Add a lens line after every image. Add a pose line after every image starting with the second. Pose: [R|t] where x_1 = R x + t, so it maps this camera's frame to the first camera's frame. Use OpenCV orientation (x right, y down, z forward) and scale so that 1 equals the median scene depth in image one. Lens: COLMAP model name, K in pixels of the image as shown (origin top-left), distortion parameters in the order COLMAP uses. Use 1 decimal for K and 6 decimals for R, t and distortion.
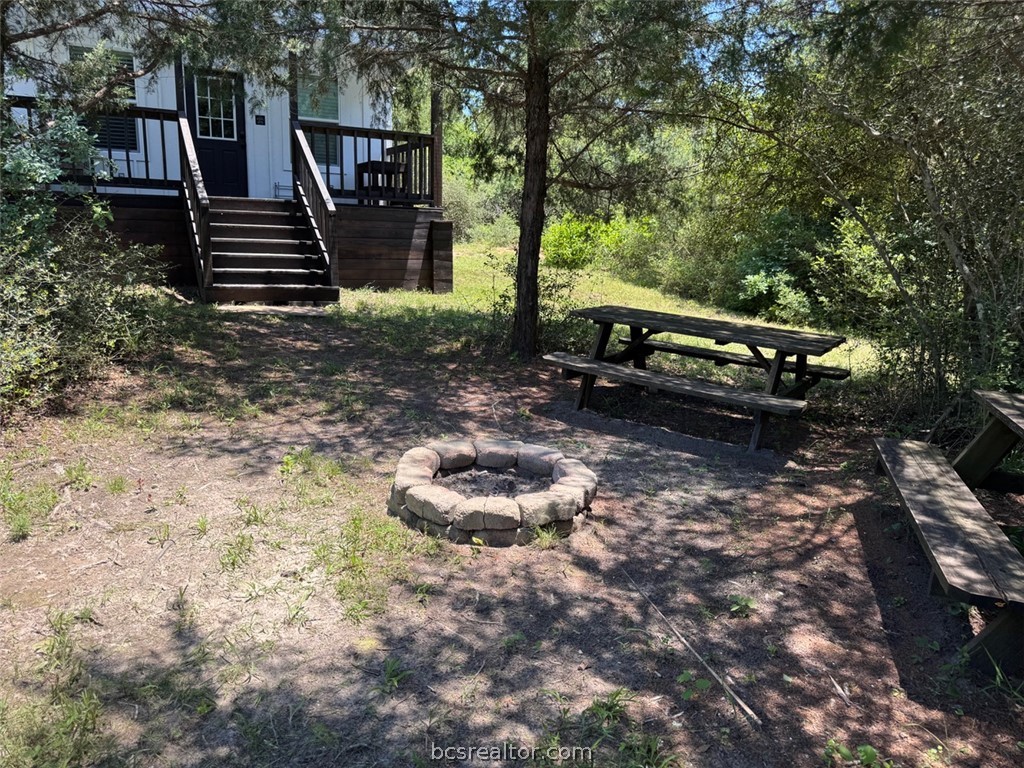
lens RADIAL K [[711.5, 0, 510.1], [0, 711.5, 391.7], [0, 0, 1]] dist [0.004485, -0.002003]
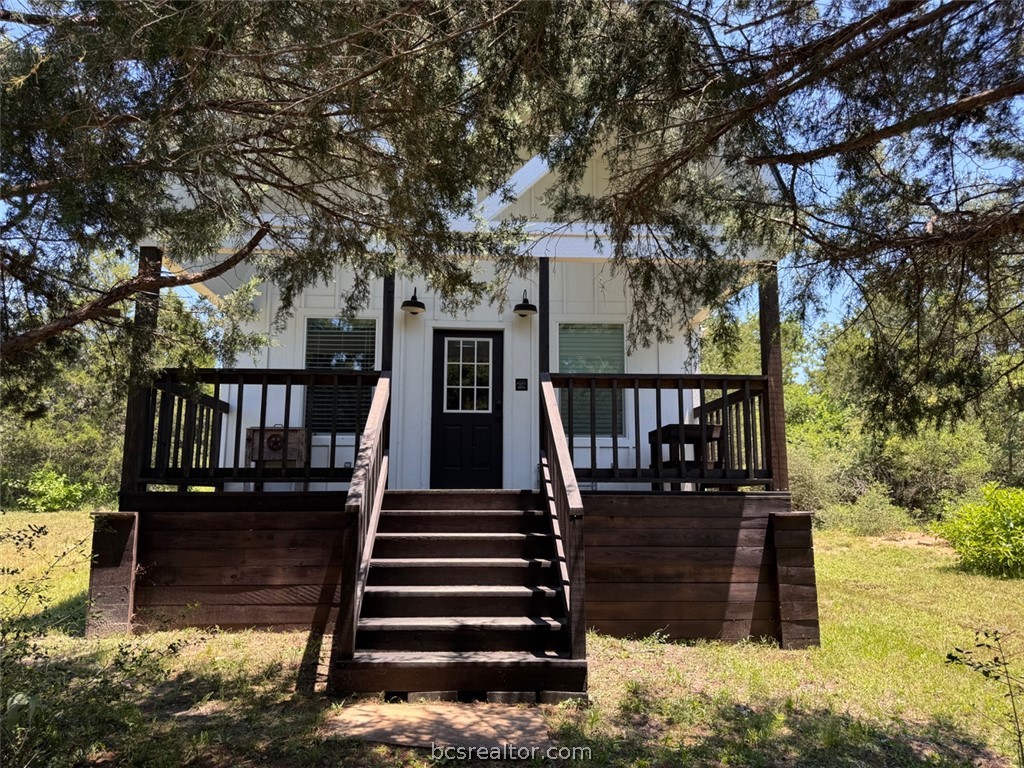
lens RADIAL K [[711.5, 0, 510.1], [0, 711.5, 391.7], [0, 0, 1]] dist [0.004485, -0.002003]
pose [[0.901891, -0.092409, -0.421964, -0.047684], [-0.071740, 0.931240, -0.357275, -0.110485], [0.425966, 0.352495, 0.833247, 0.391823]]
